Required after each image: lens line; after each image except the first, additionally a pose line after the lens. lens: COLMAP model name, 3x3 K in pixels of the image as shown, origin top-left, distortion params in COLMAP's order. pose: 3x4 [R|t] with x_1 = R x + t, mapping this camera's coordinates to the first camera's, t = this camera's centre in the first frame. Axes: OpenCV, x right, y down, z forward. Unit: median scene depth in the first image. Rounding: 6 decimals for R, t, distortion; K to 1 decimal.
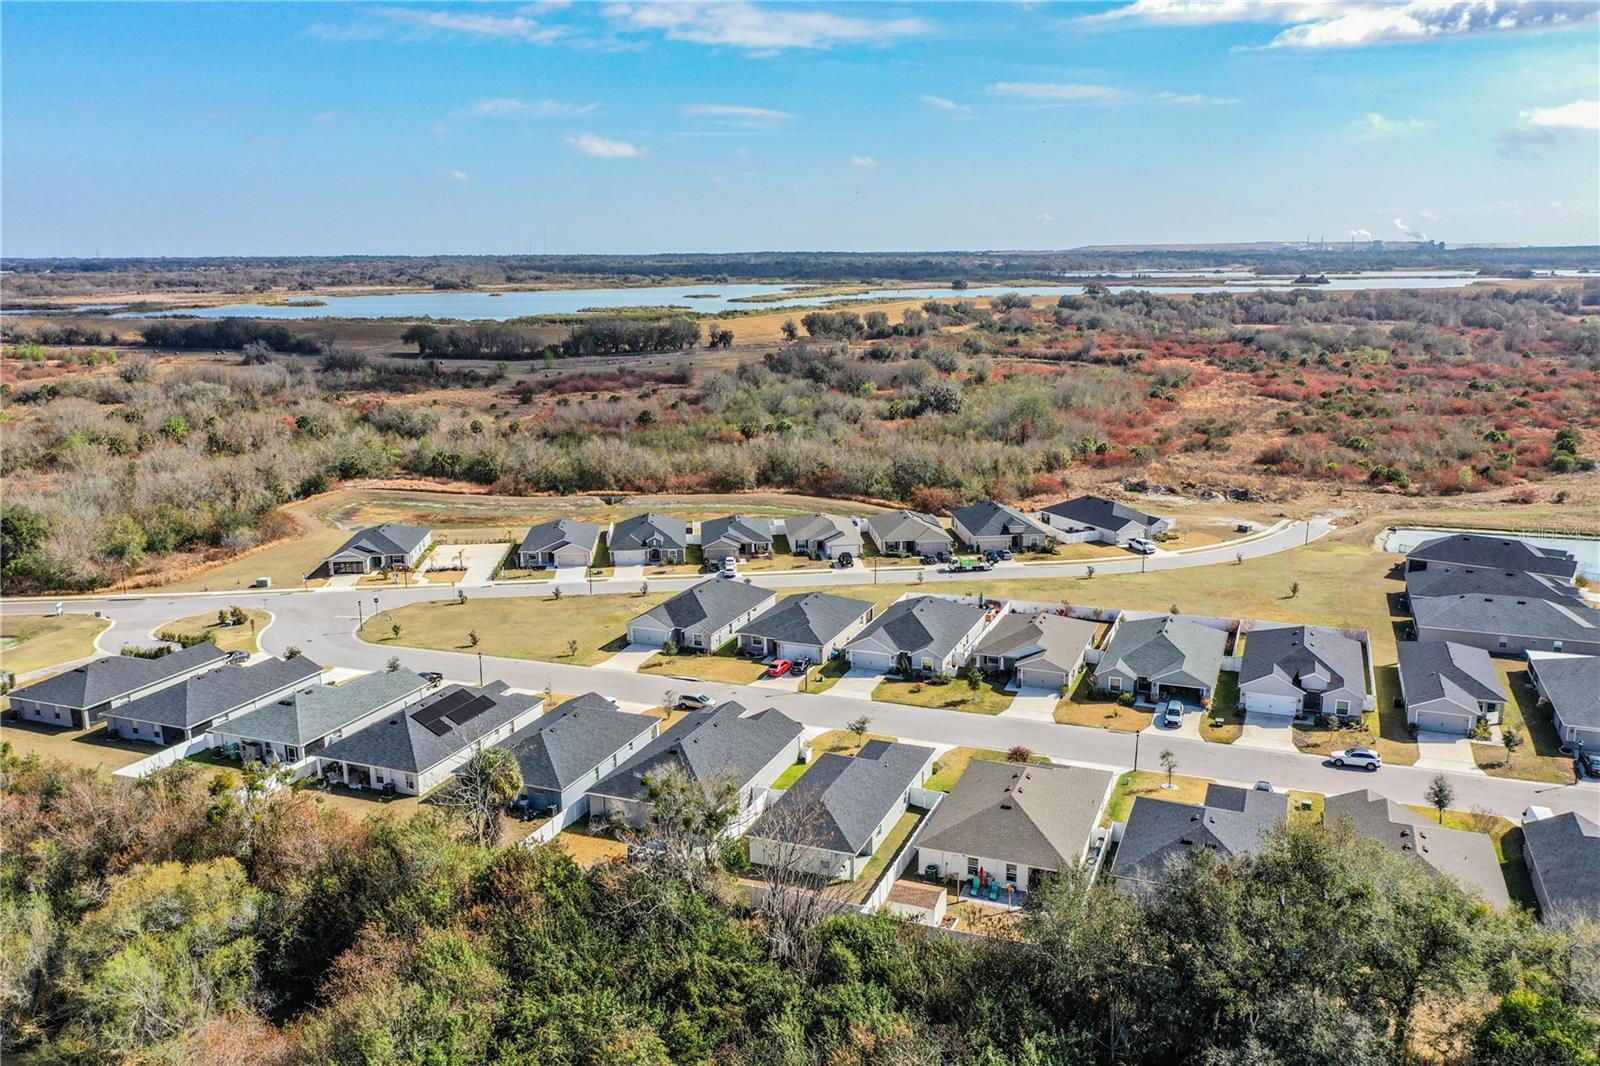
lens RADIAL K [[1266.9, 0, 796.8], [0, 1266.9, 558.0], [0, 0, 1]] dist [0.000636, -0.001567]
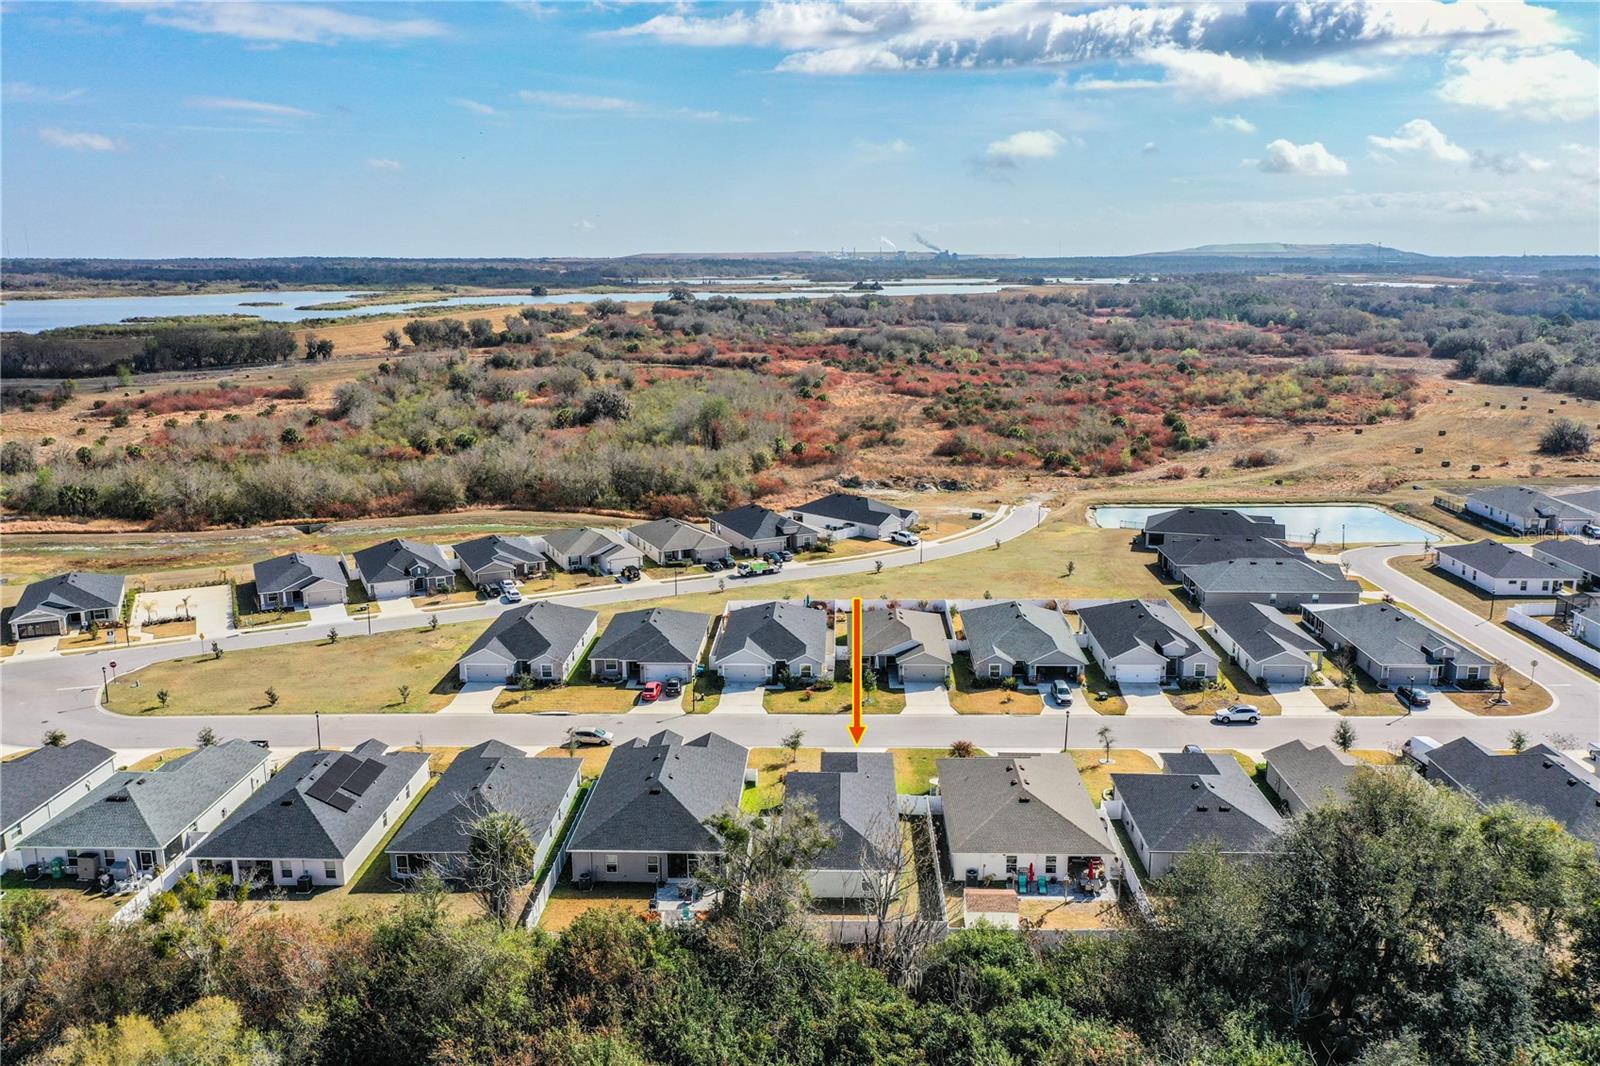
lens RADIAL K [[1266.9, 0, 794.4], [0, 1266.9, 530.0], [0, 0, 1]] dist [0.000636, -0.001567]
pose [[0.937678, -0.065515, 0.341272, -0.197374], [0.074578, 0.997124, -0.013488, -0.010571], [-0.339407, 0.038098, 0.939868, 0.062668]]
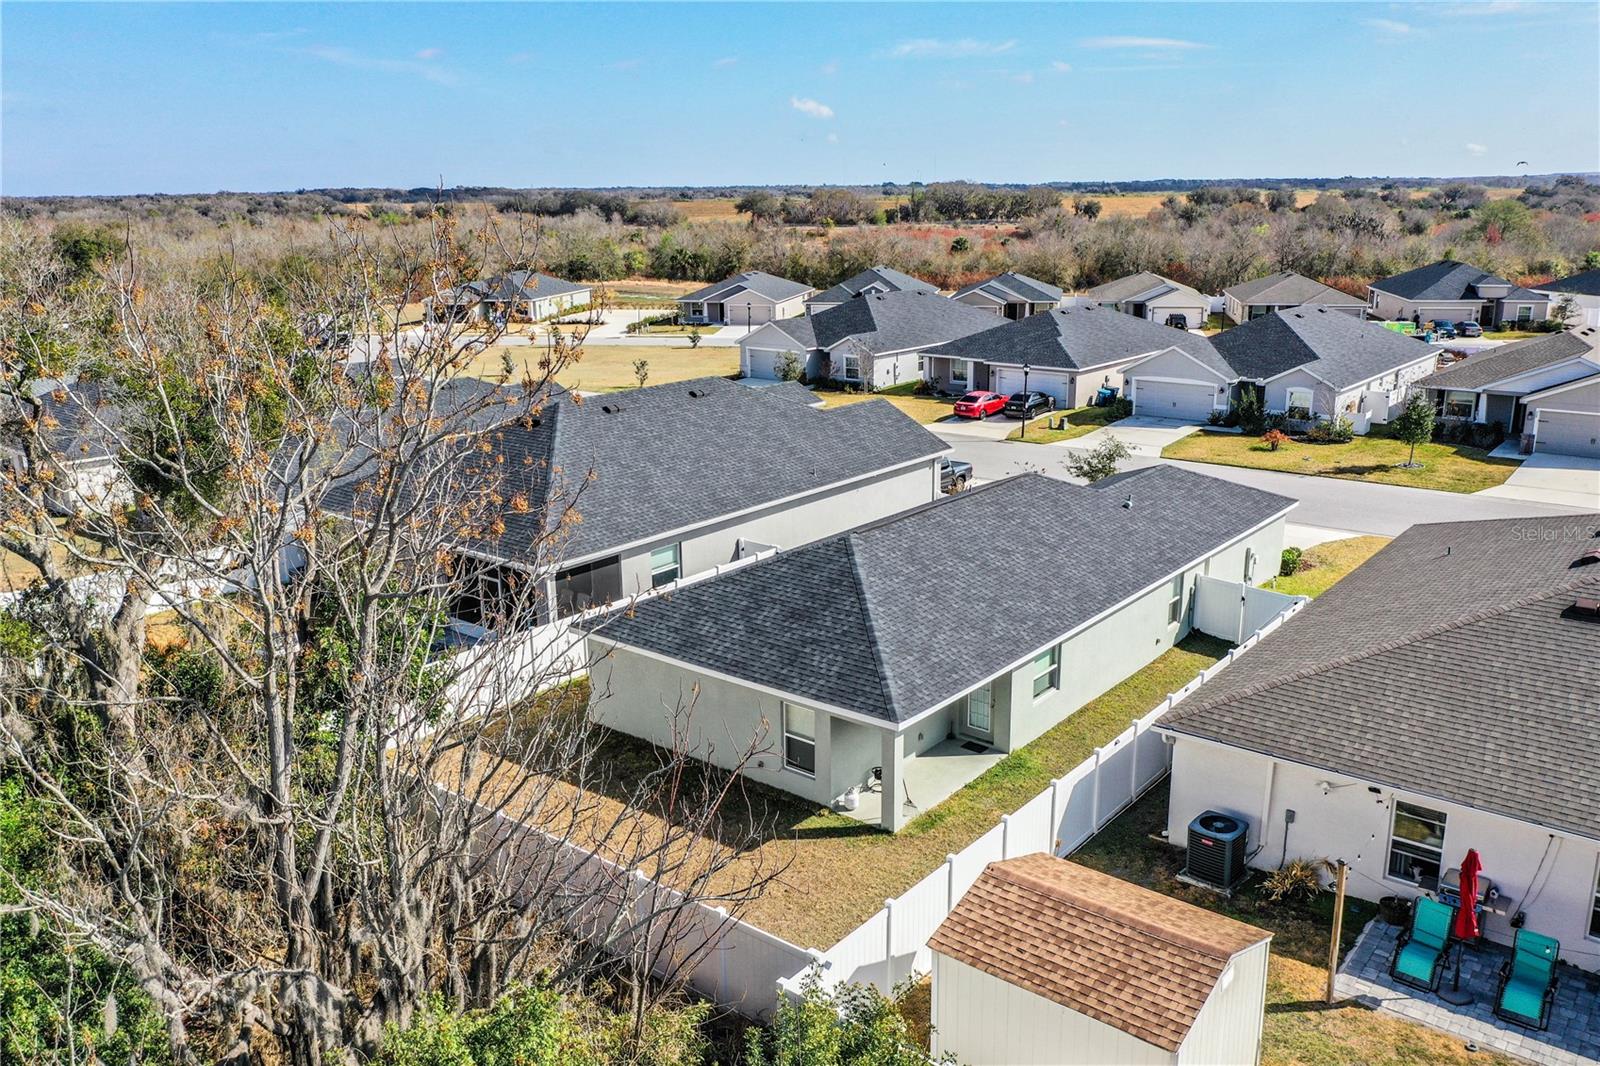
lens RADIAL K [[1266.9, 0, 822.7], [0, 1266.9, 559.5], [0, 0, 1]] dist [0.000636, -0.001567]
pose [[0.960410, 0.088858, -0.264039, 0.053696], [-0.078503, 0.995682, 0.049536, 0.109735], [0.267301, -0.026847, 0.963239, 0.436512]]
